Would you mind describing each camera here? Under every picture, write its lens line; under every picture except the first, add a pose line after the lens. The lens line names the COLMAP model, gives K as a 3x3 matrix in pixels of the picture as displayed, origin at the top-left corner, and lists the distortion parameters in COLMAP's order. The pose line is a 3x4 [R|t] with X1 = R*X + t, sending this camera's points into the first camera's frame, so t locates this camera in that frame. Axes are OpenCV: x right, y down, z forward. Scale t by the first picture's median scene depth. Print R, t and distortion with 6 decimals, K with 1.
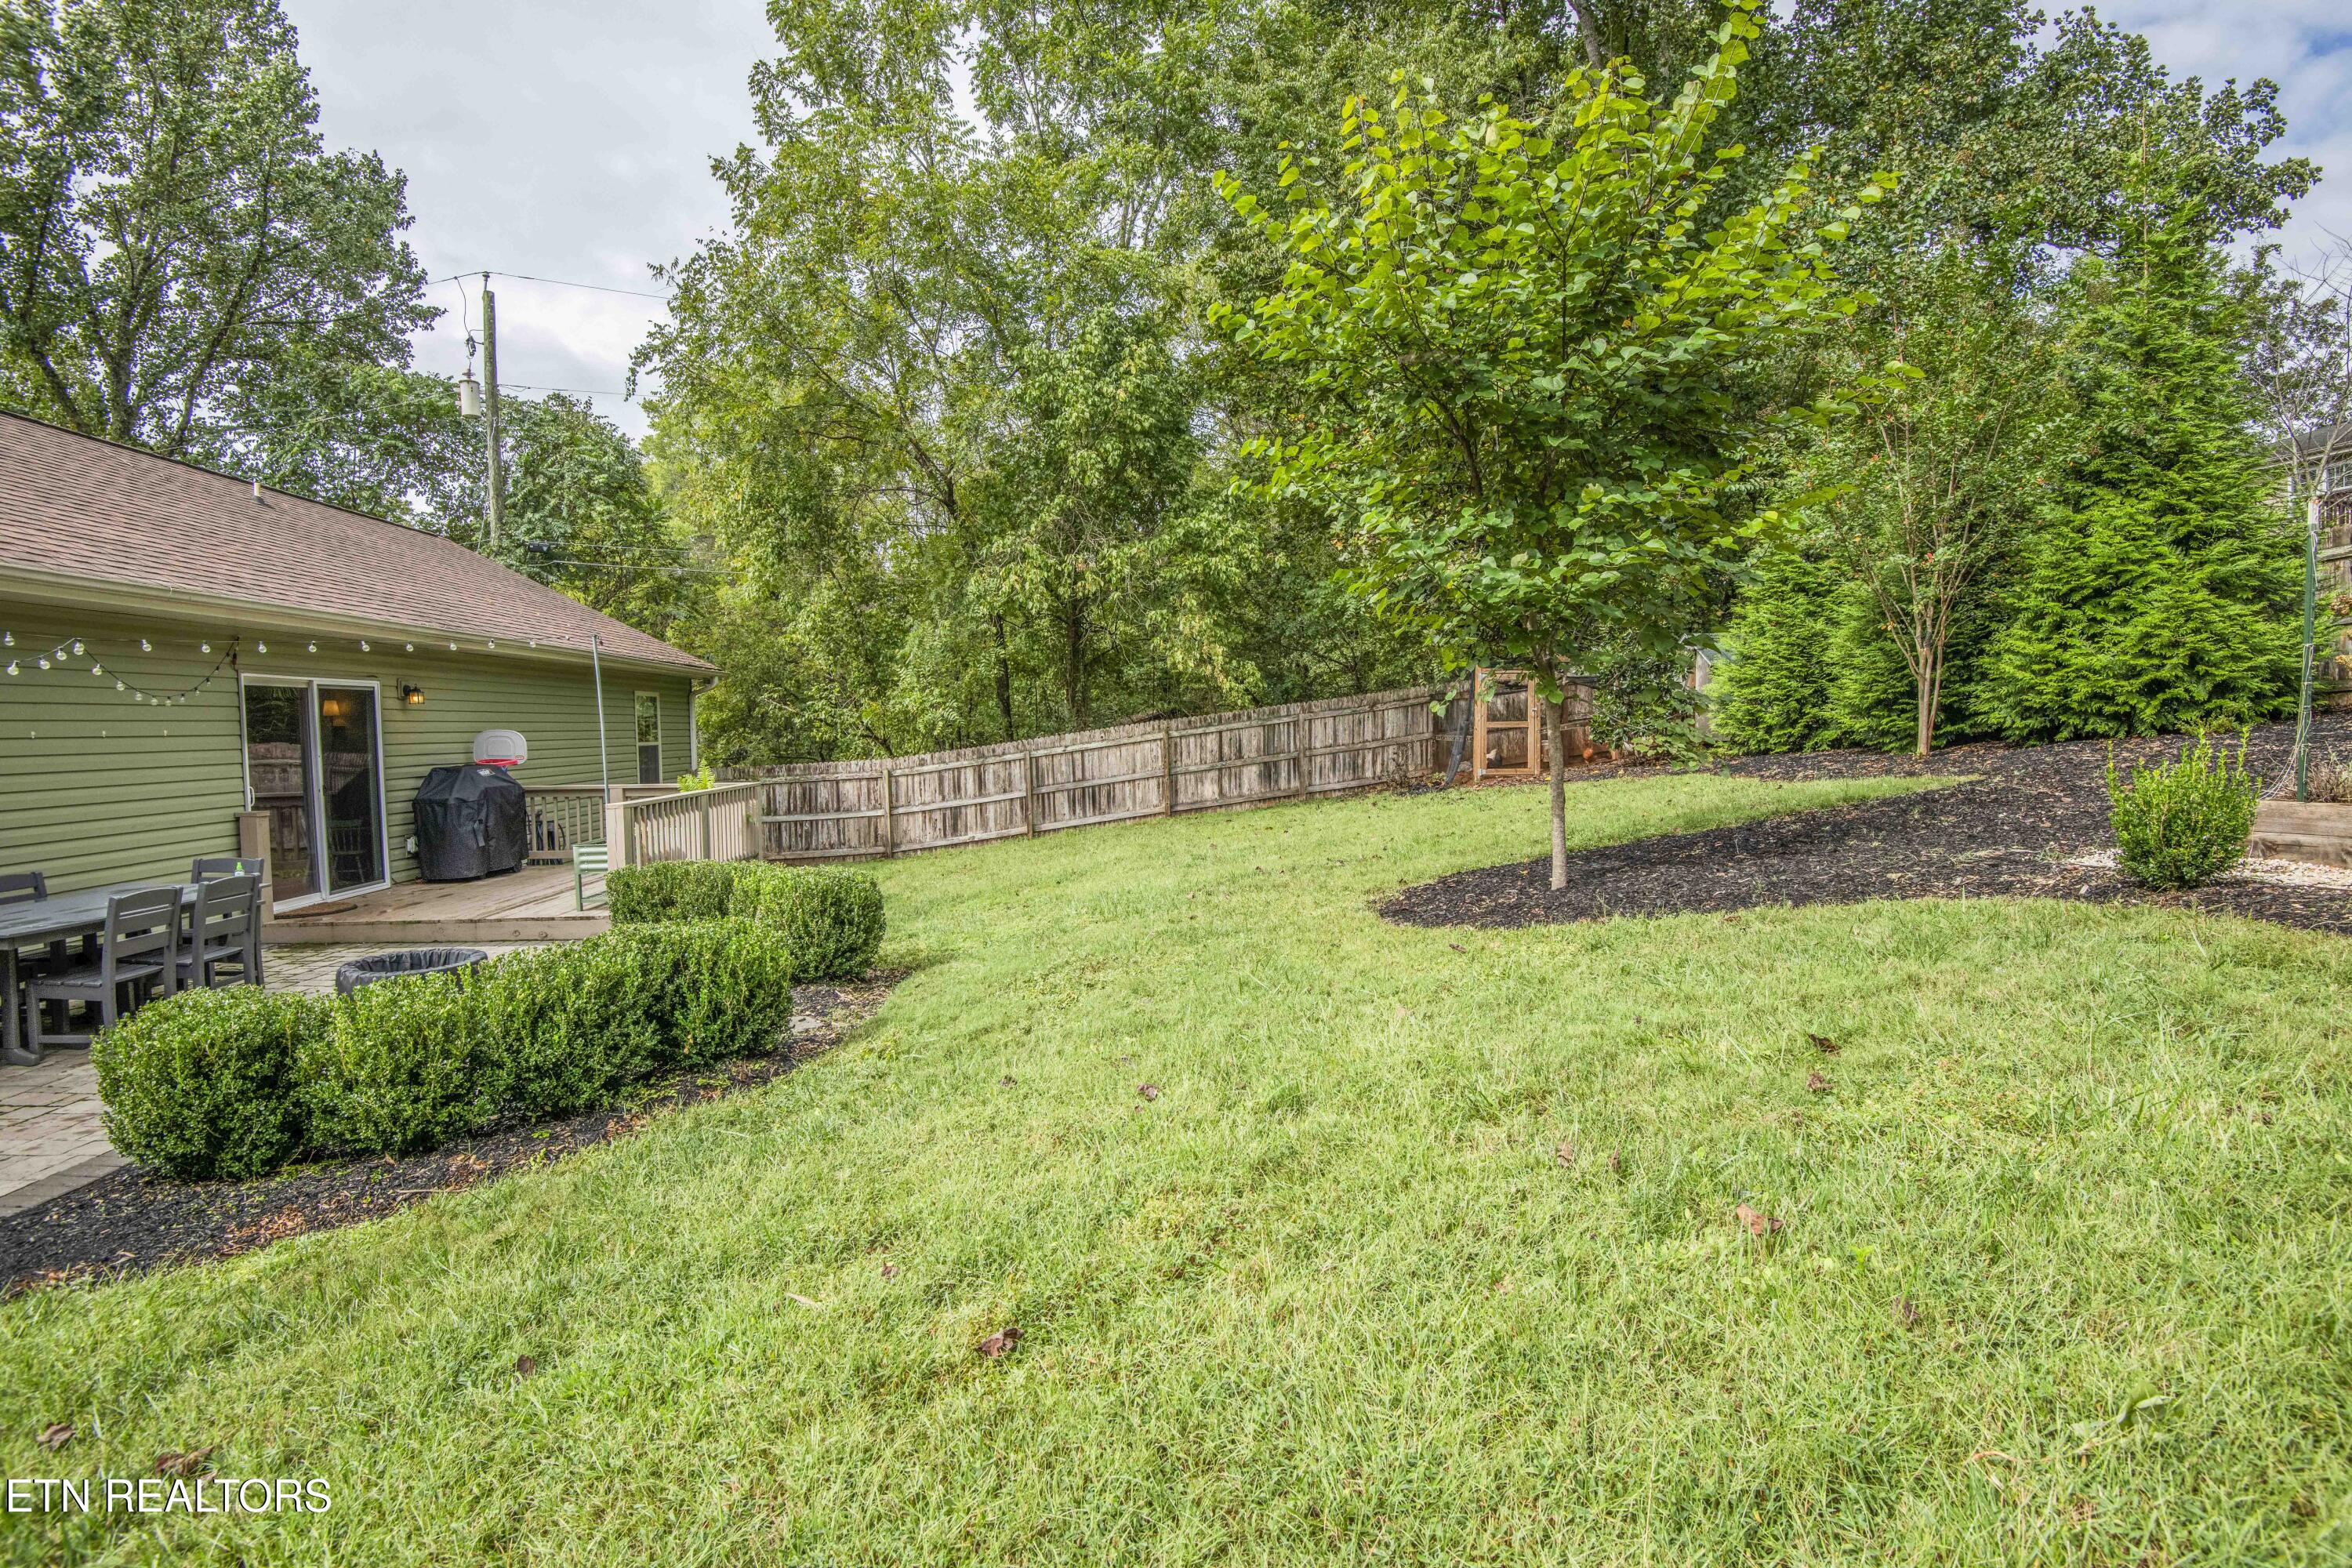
lens RADIAL K [[1085.0, 0, 1189.9], [0, 1085.0, 785.1], [0, 0, 1]] dist [-0.012453, -0.022087]
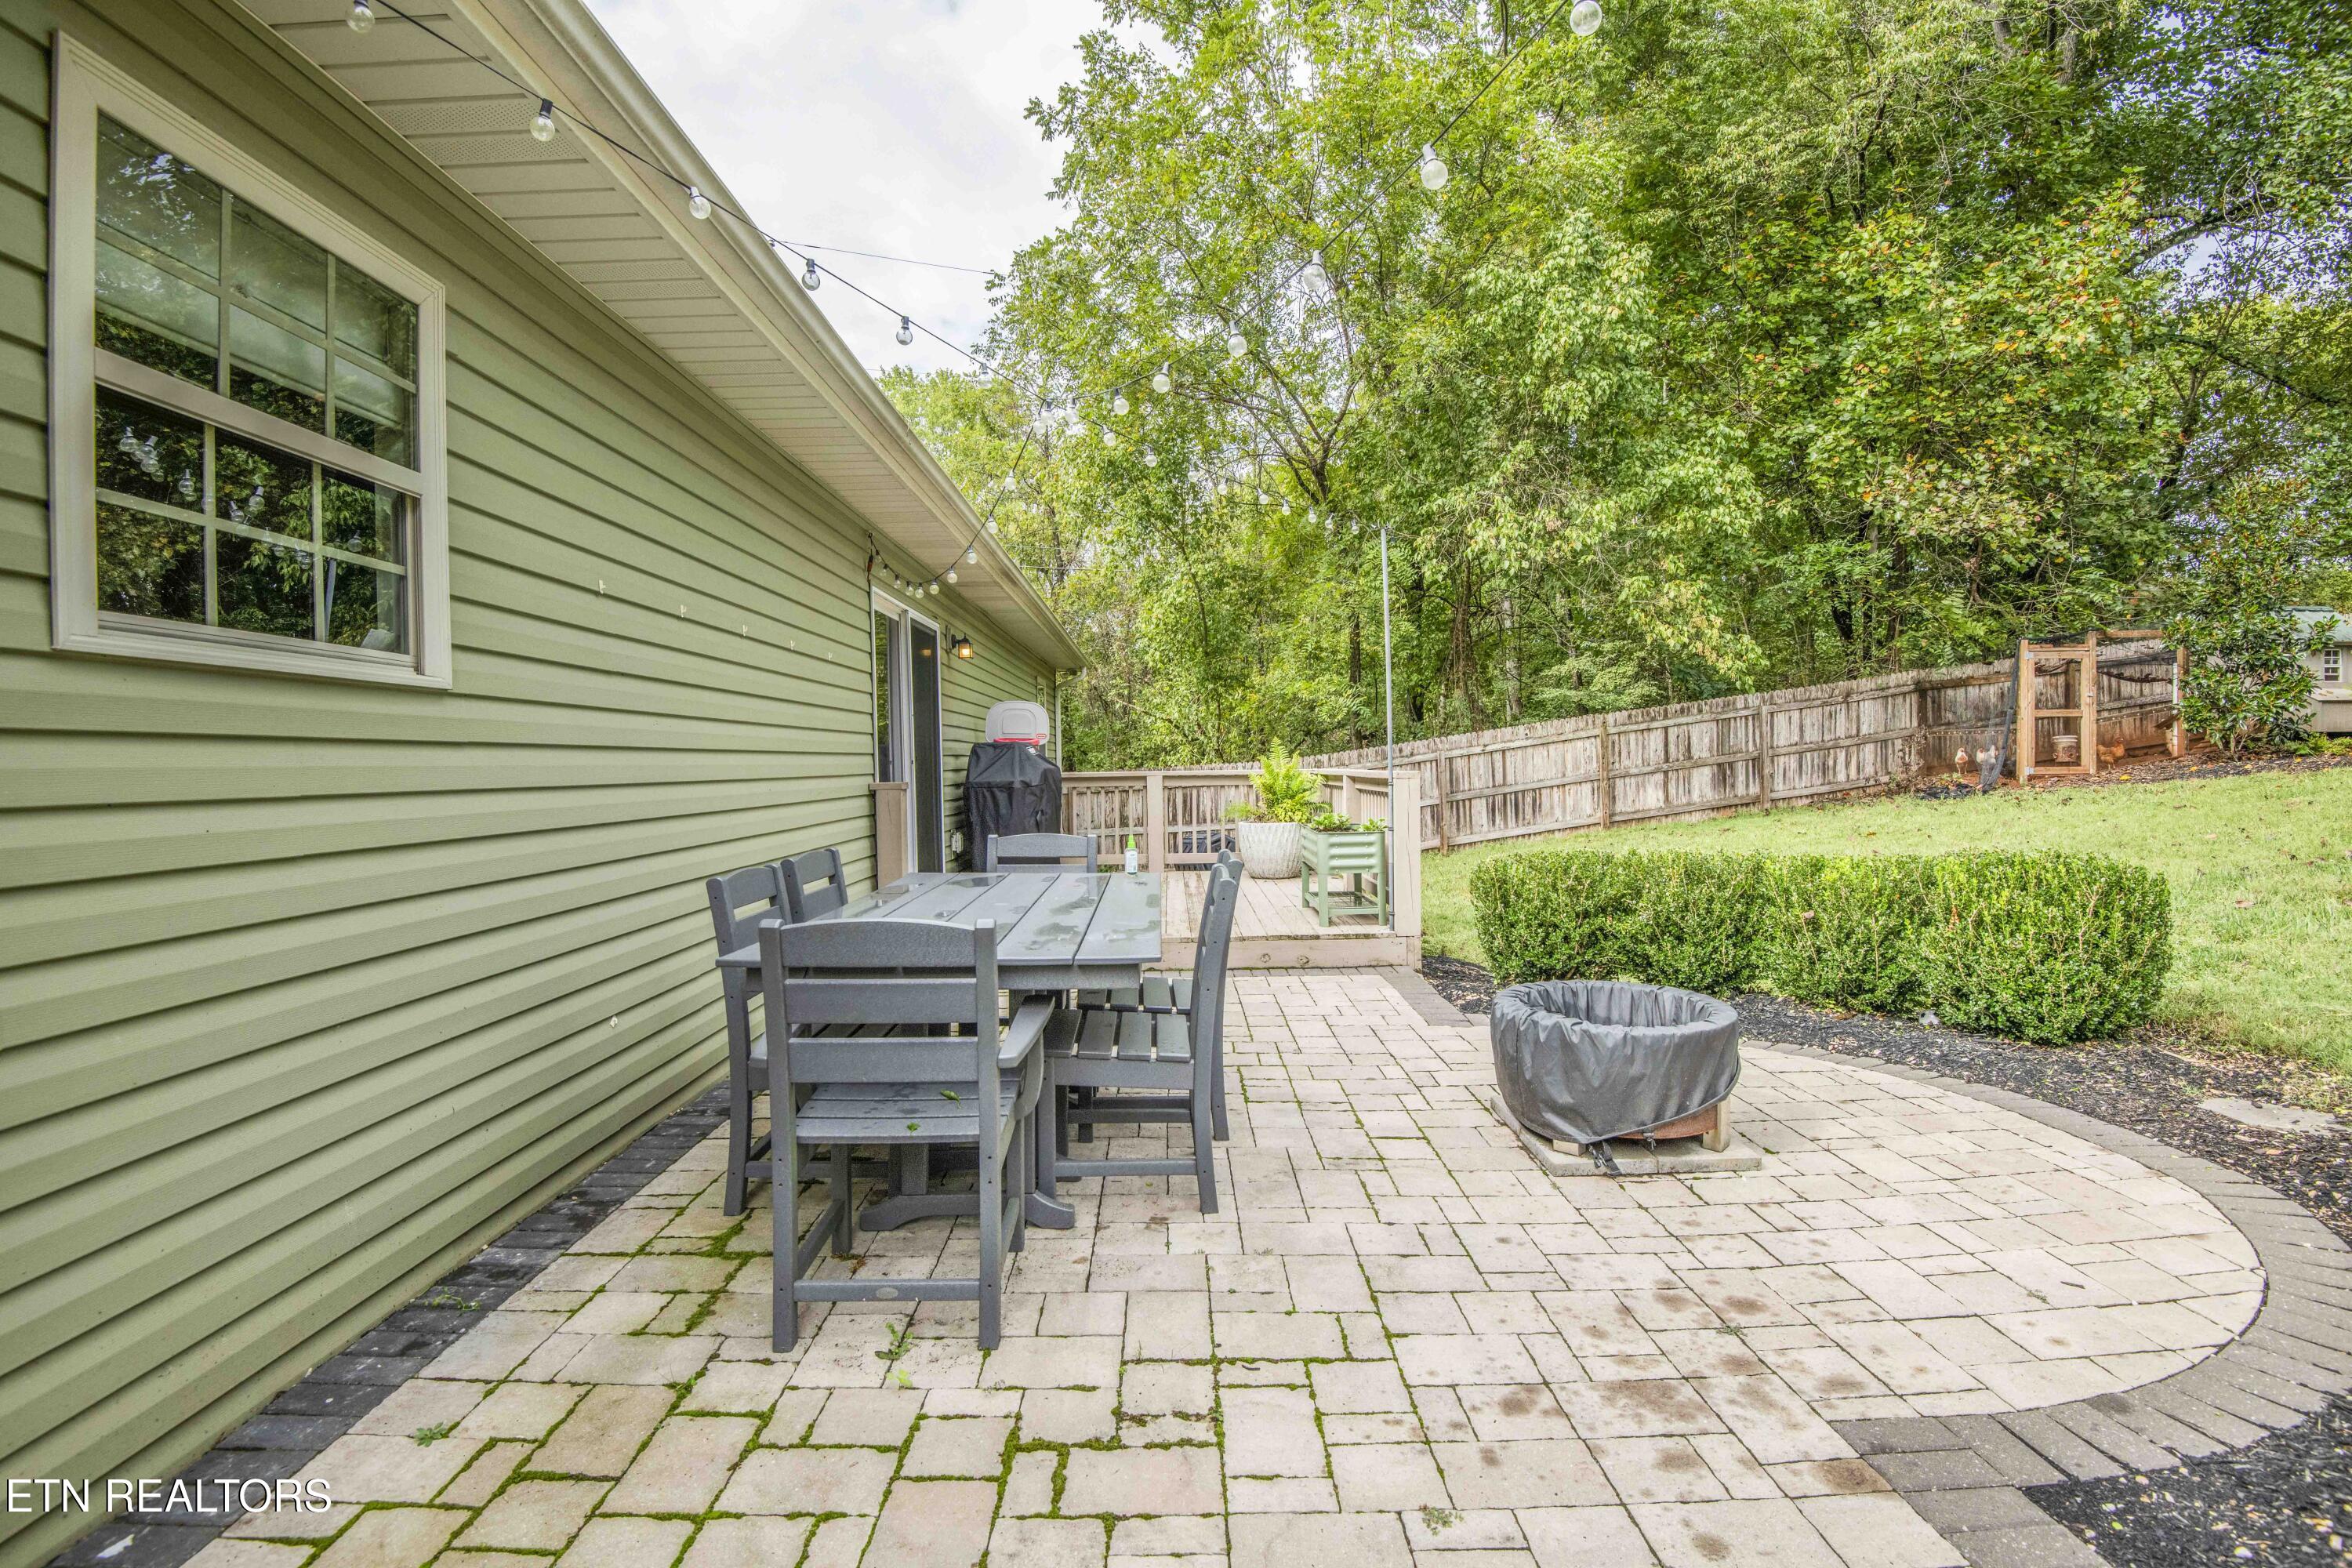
lens RADIAL K [[1080.3, 0, 1179.9], [0, 1080.3, 792.9], [0, 0, 1]] dist [-0.001342, -0.030627]
pose [[0.997440, -0.002577, -0.071459, -0.325121], [0.000845, 0.999705, -0.024258, 0.024434], [0.071500, 0.024135, 0.997149, 0.156297]]
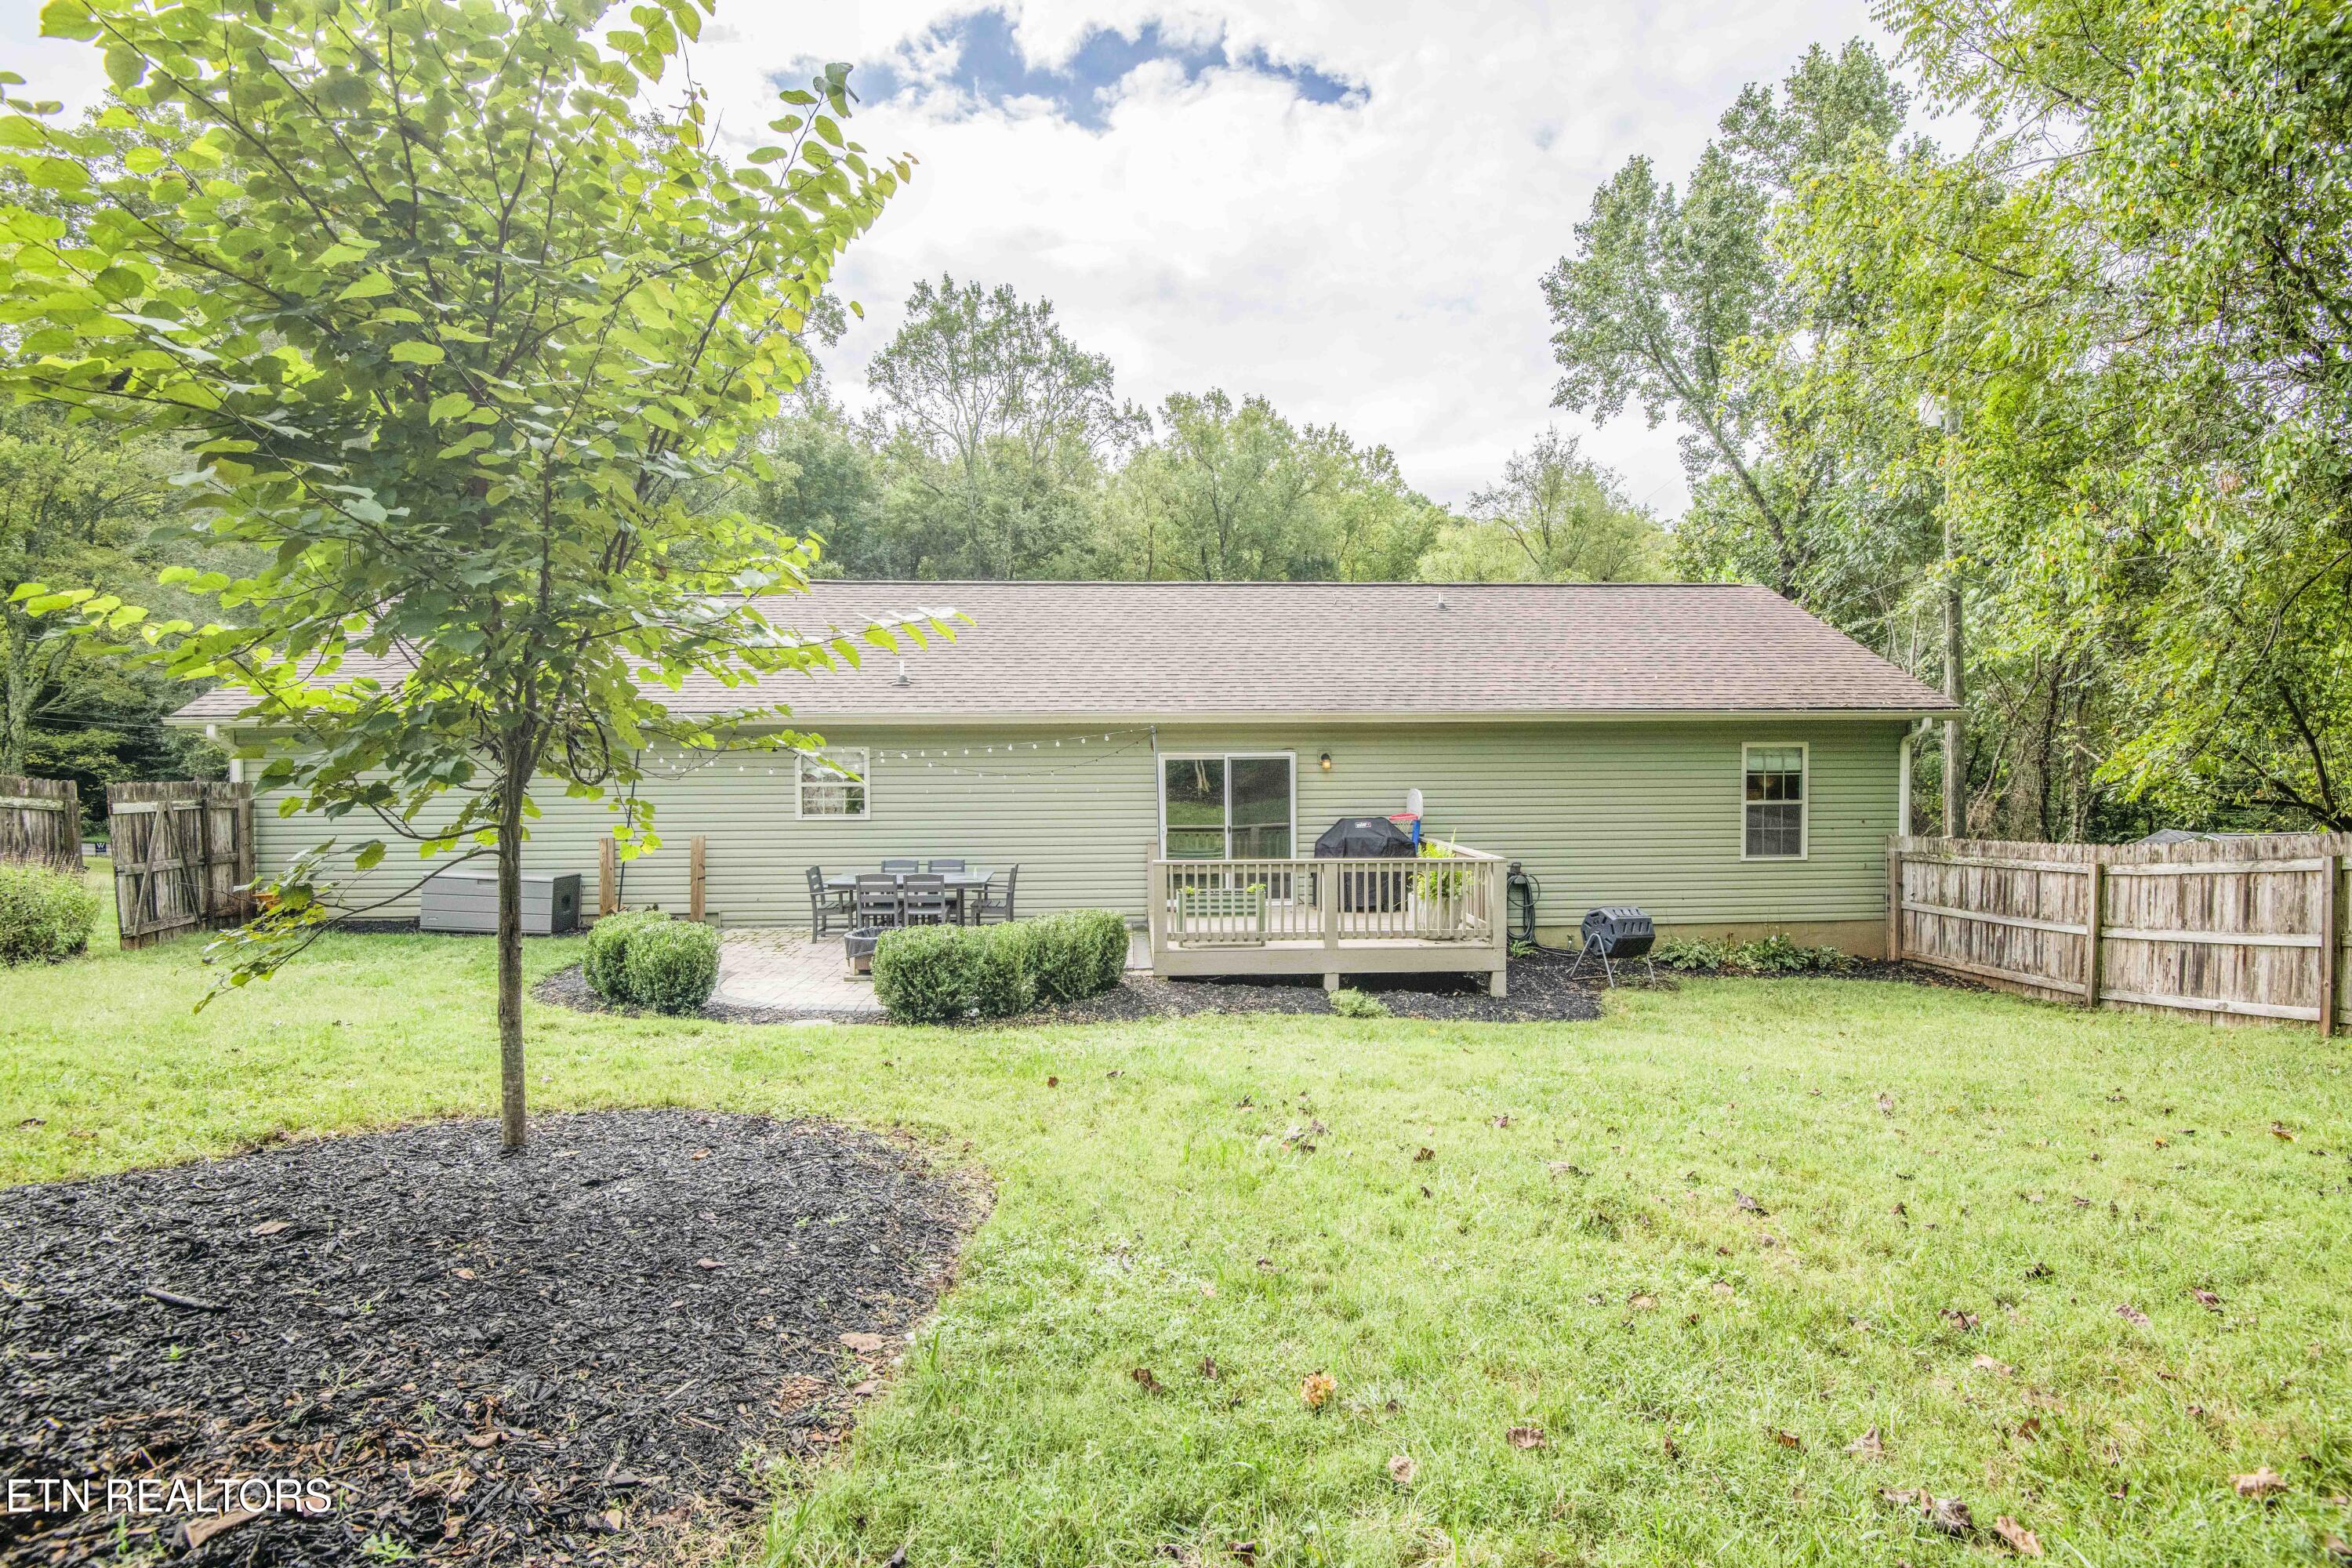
lens RADIAL K [[1080.3, 0, 1179.9], [0, 1080.3, 792.9], [0, 0, 1]] dist [-0.001342, -0.030627]
pose [[-0.010800, 0.046250, -0.998871, 0.346548], [-0.047945, 0.997757, 0.046717, -0.061471], [0.998792, 0.048396, -0.008558, 0.528955]]
